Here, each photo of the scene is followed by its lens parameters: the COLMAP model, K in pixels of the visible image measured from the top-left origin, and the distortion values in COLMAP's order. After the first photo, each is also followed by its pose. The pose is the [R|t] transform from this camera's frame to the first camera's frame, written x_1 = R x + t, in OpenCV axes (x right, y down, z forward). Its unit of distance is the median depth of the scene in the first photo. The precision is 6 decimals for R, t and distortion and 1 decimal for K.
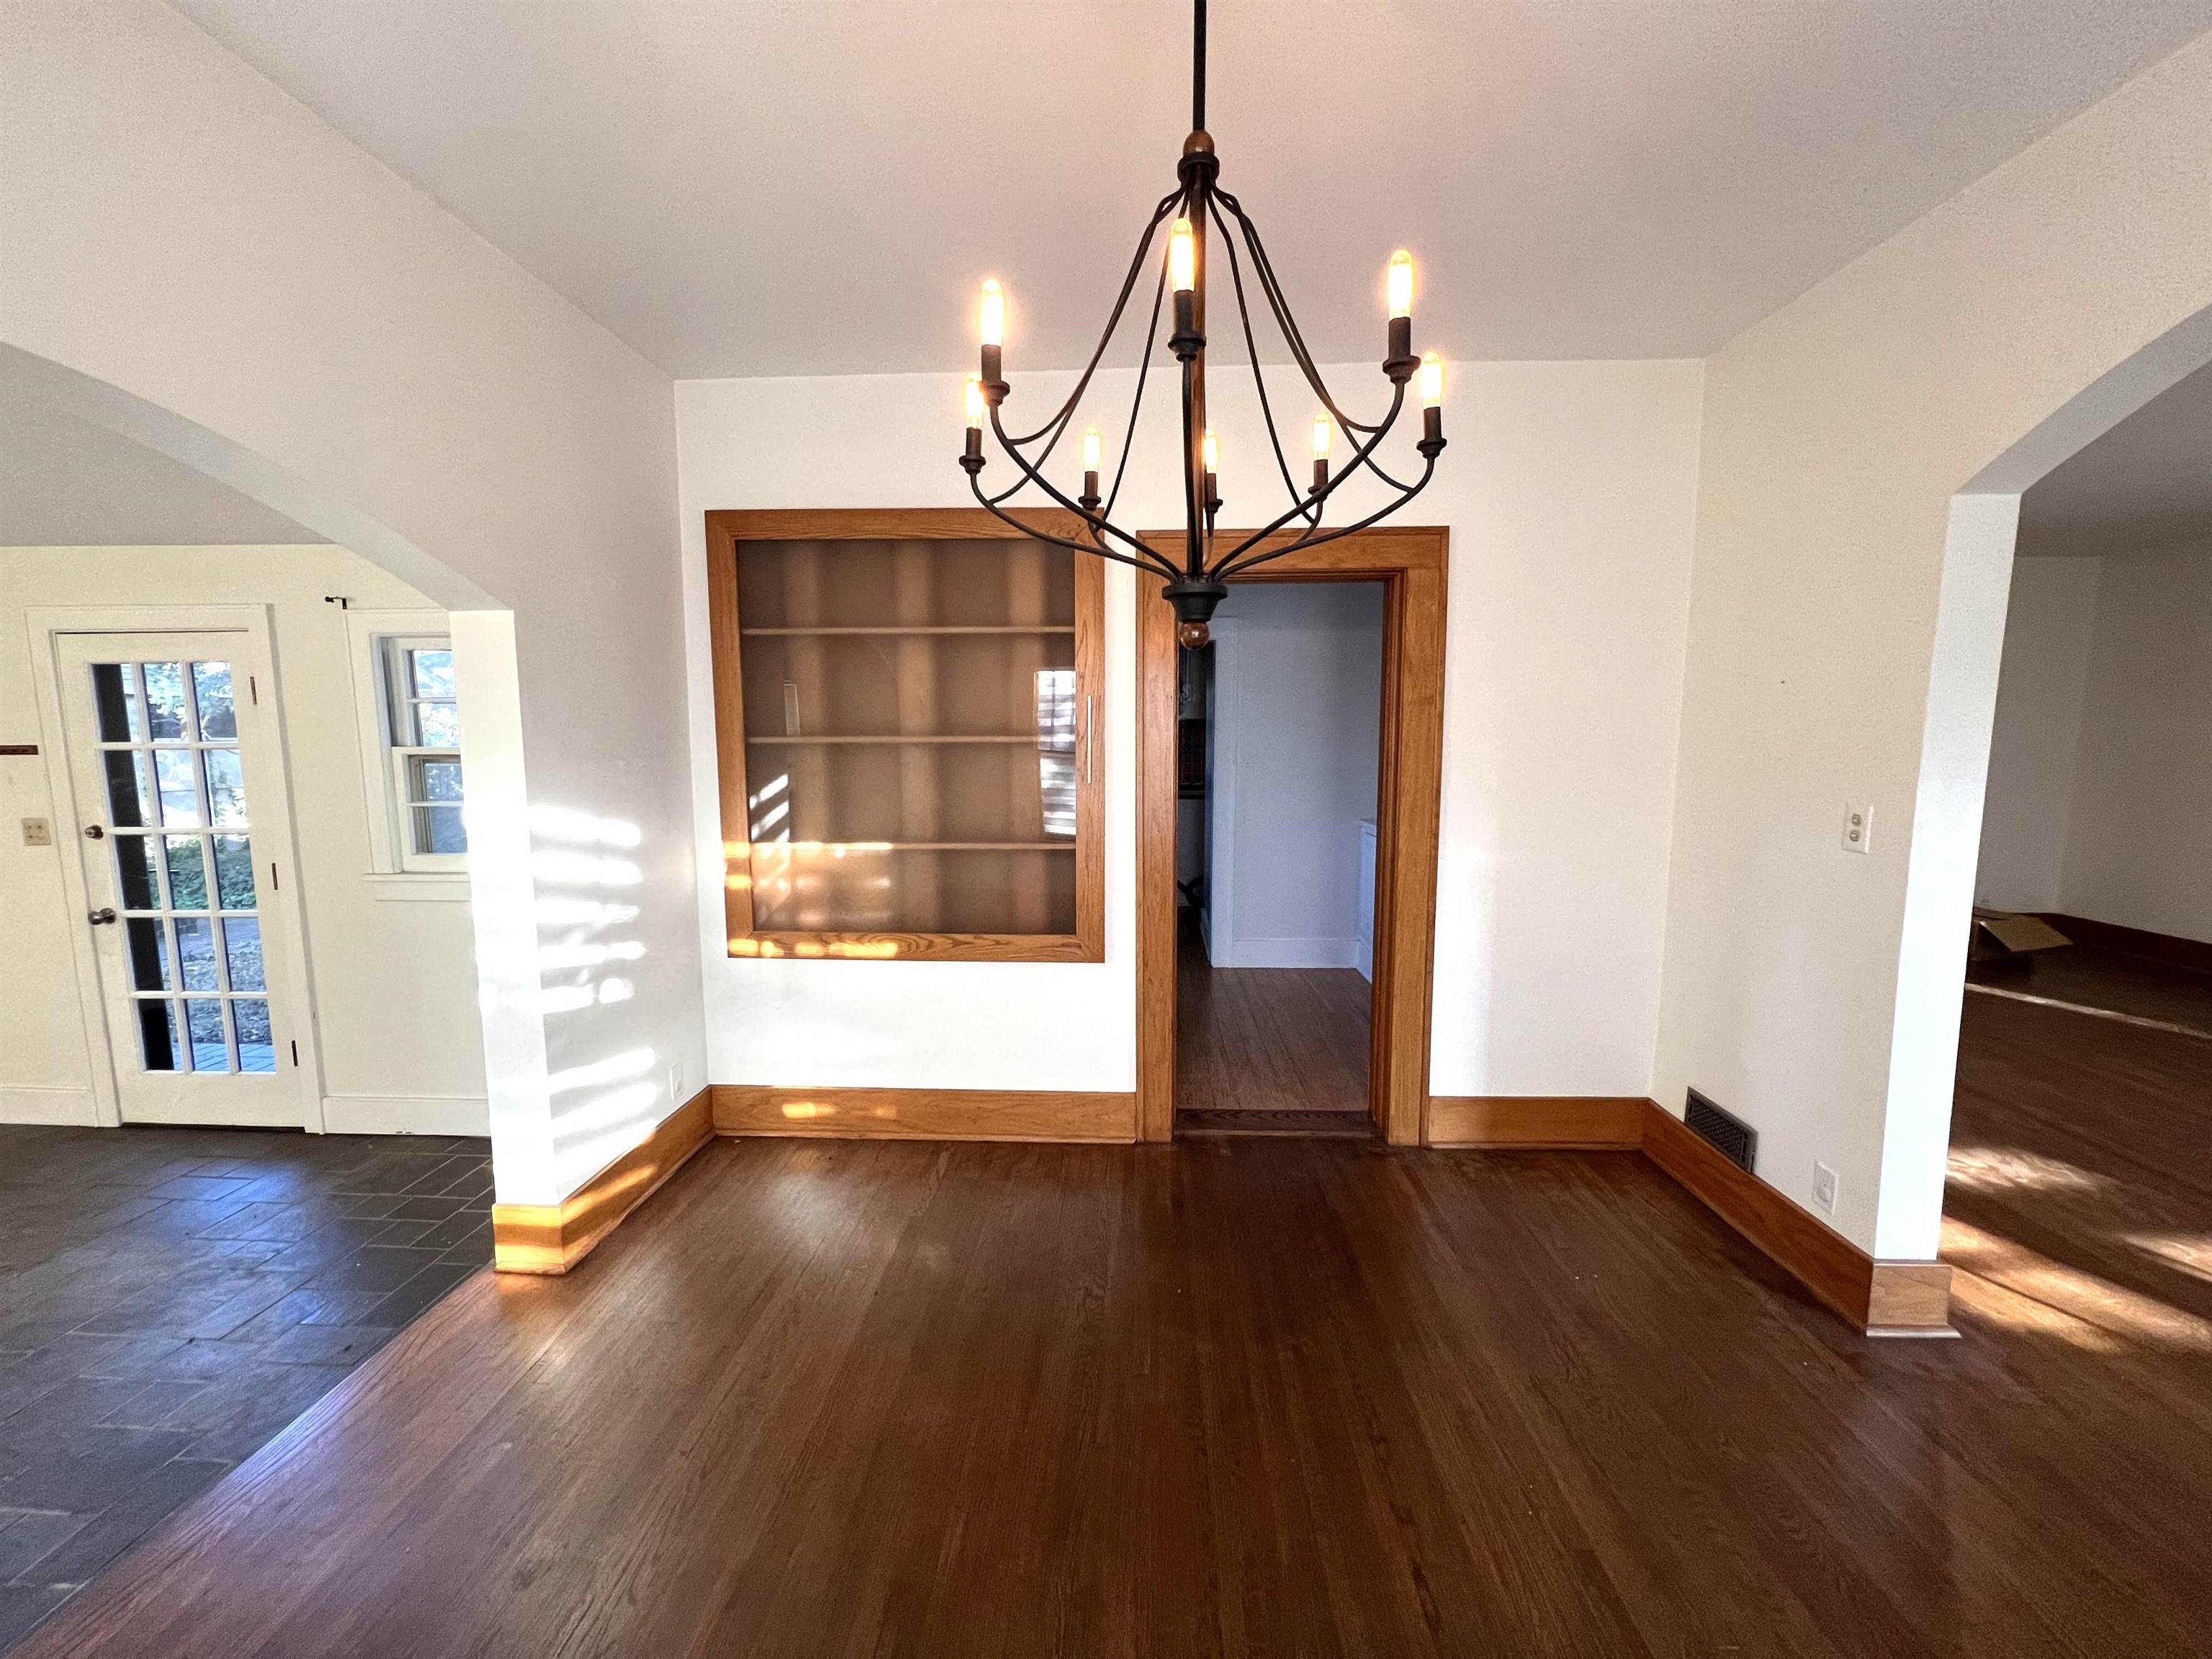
lens RADIAL K [[883.0, 0, 1098.4], [0, 883.0, 831.6], [0, 0, 1]] dist [-0.002620, 0.001424]
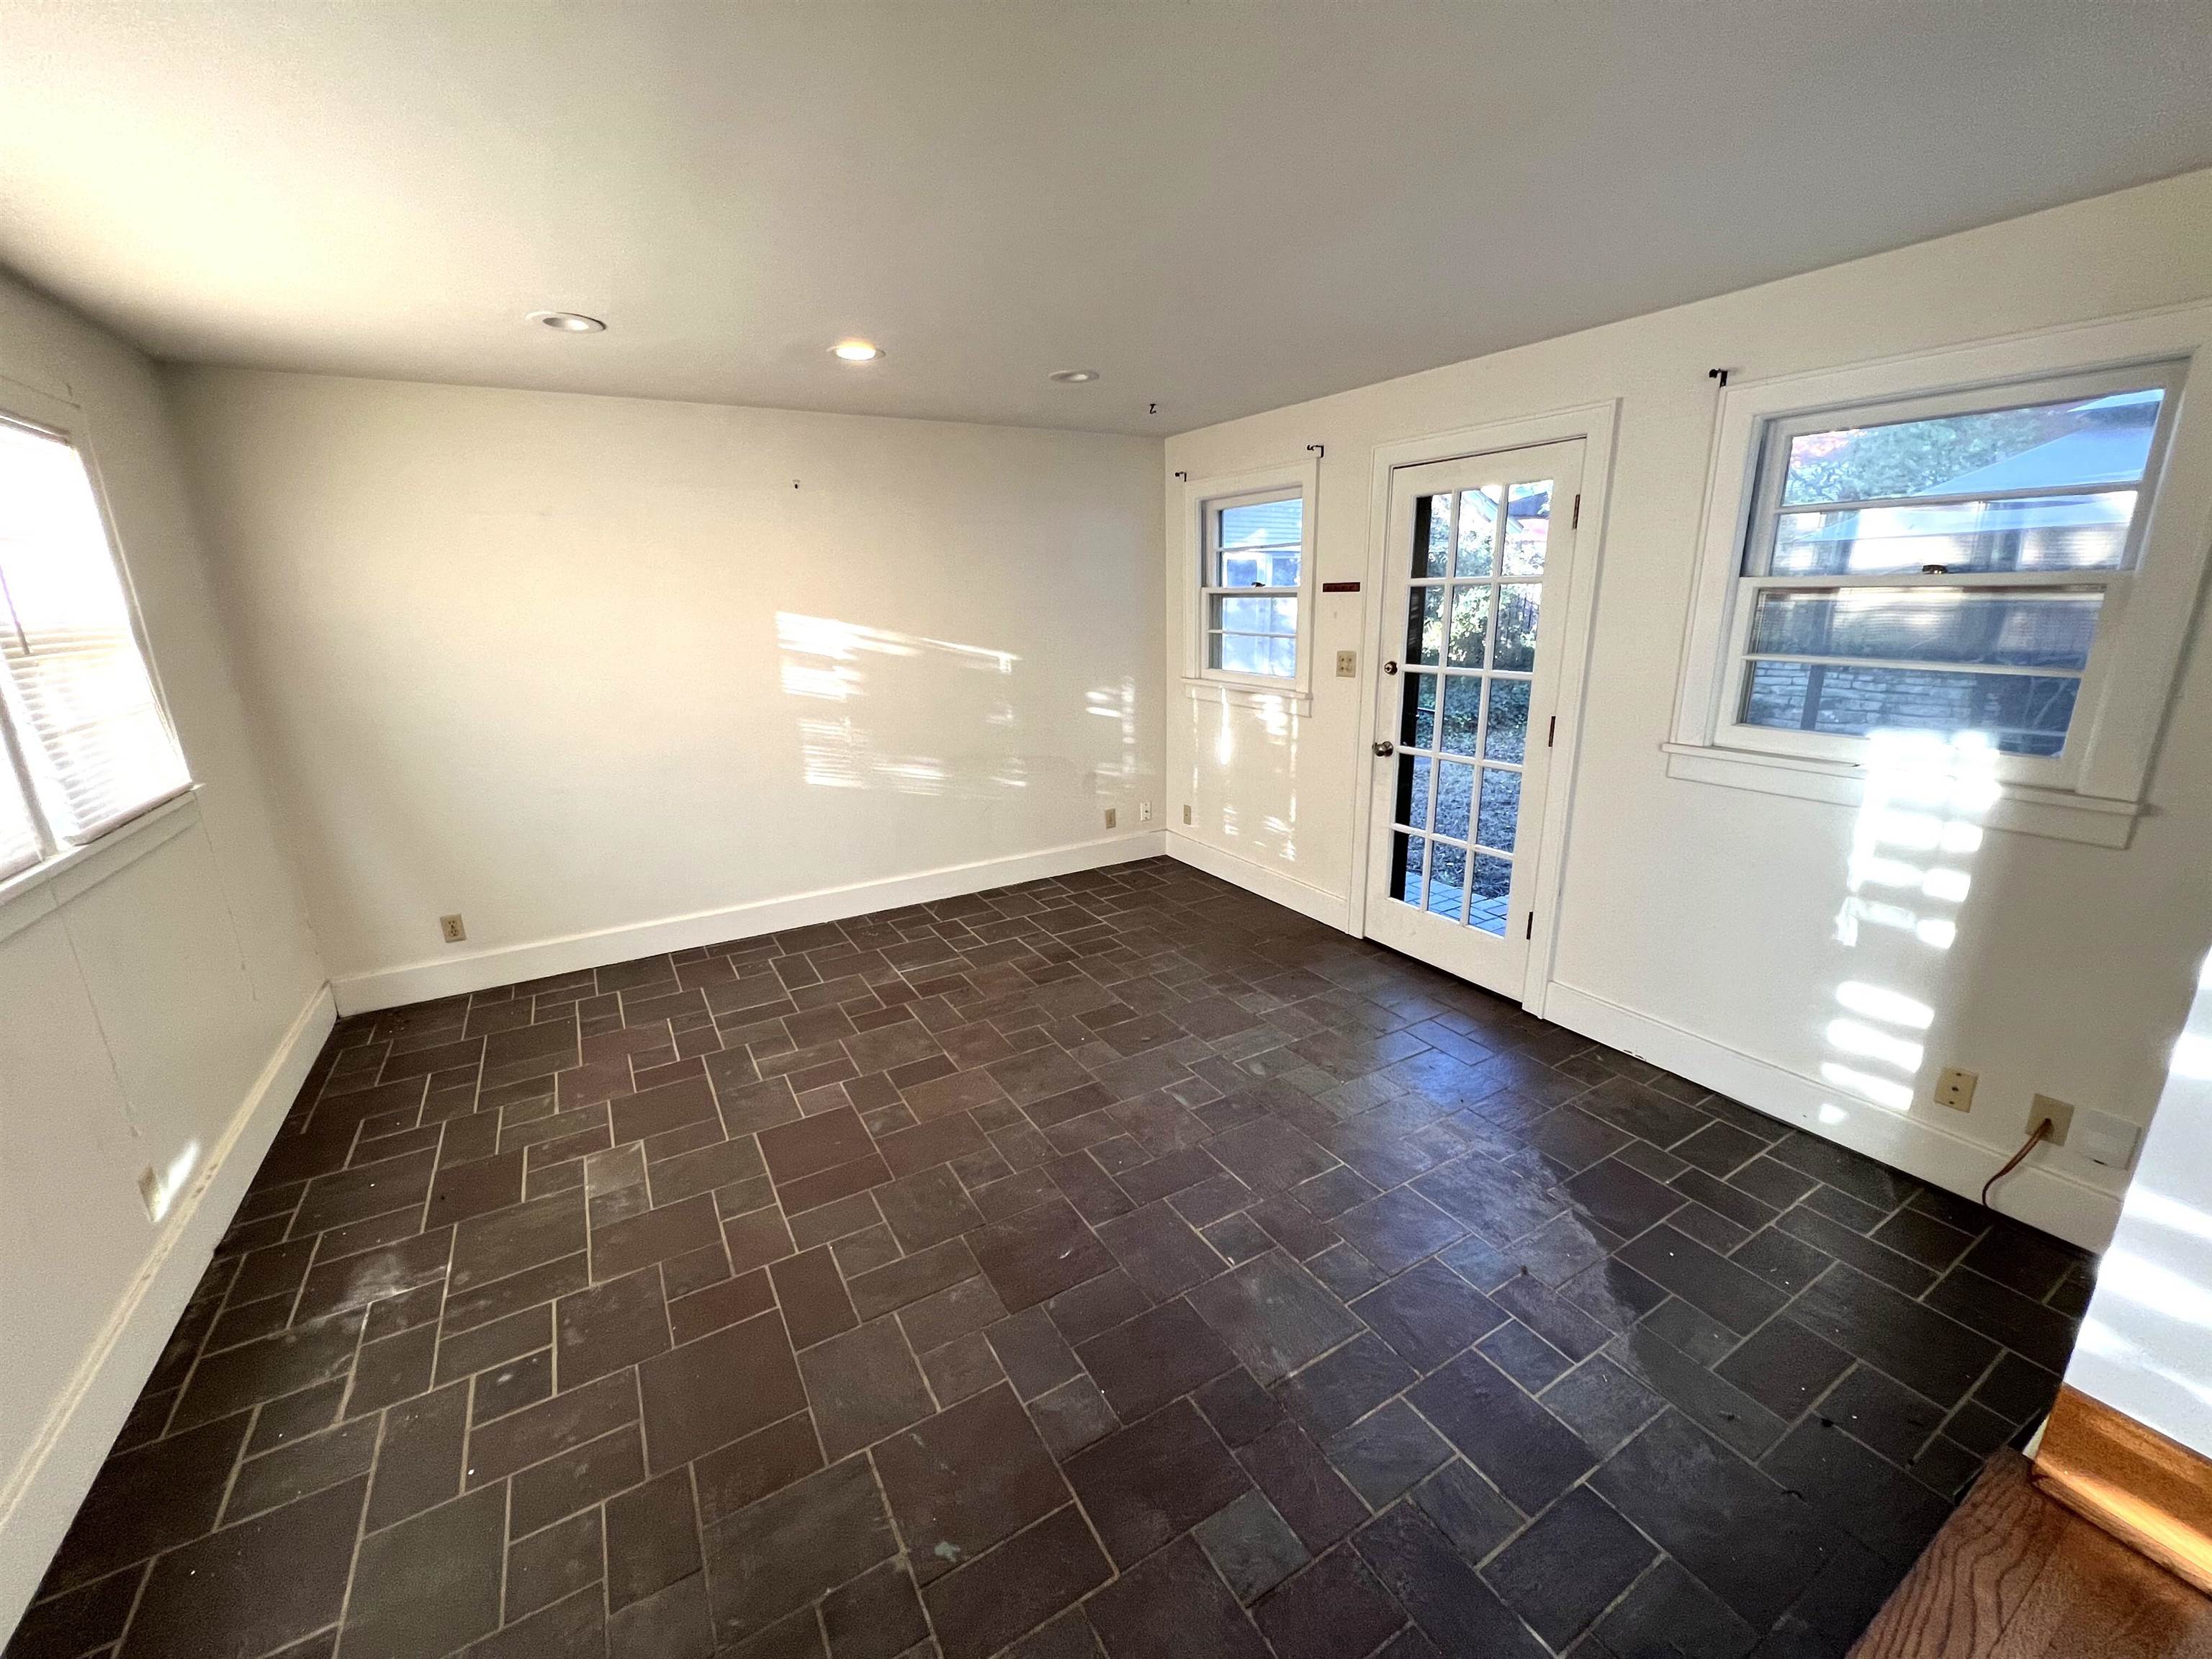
lens RADIAL K [[883.7, 0, 1104.7], [0, 883.7, 829.5], [0, 0, 1]] dist [-0.001473, -0.000092]
pose [[0.558004, 0.211193, -0.802514, -0.447679], [-0.077478, 0.976108, 0.203005, 0.001489], [0.826214, -0.051100, 0.561035, 0.127029]]
